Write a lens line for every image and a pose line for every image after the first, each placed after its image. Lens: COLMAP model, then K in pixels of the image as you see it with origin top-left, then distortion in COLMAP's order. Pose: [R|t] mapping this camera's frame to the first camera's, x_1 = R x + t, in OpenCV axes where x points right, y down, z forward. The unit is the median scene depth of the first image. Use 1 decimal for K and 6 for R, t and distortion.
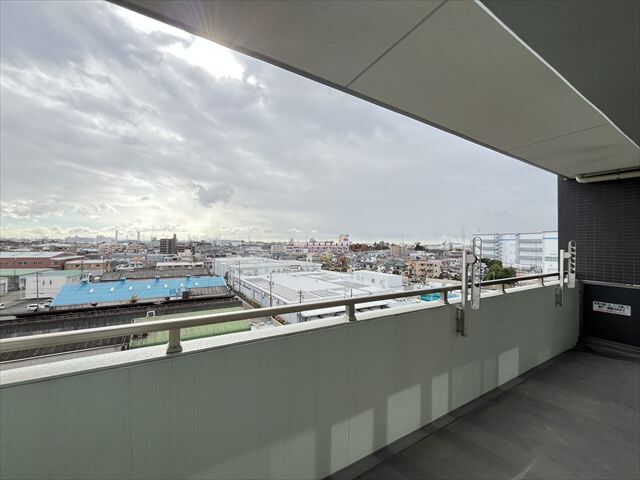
lens RADIAL K [[257.5, 0, 321.0], [0, 257.5, 242.2], [0, 0, 1]] dist [-0.002859, -0.000291]
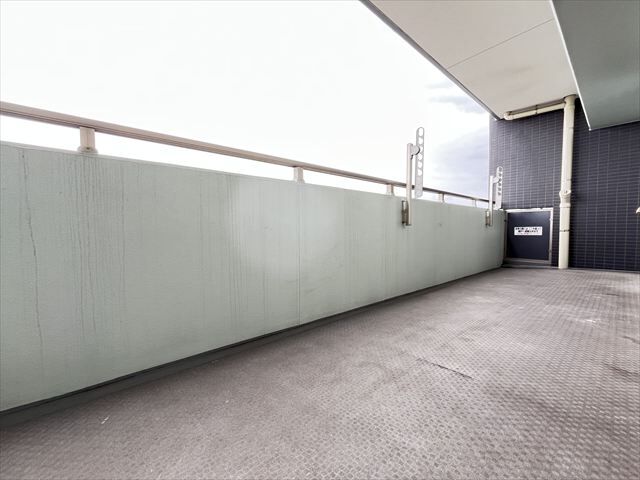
lens RADIAL K [[257.5, 0, 319.6], [0, 257.5, 240.6], [0, 0, 1]] dist [-0.002859, -0.000291]
pose [[0.986674, -0.019882, 0.161492, 0.014573], [0.011458, 0.998532, 0.052932, 0.247519], [-0.162308, -0.050377, 0.985453, 0.005450]]
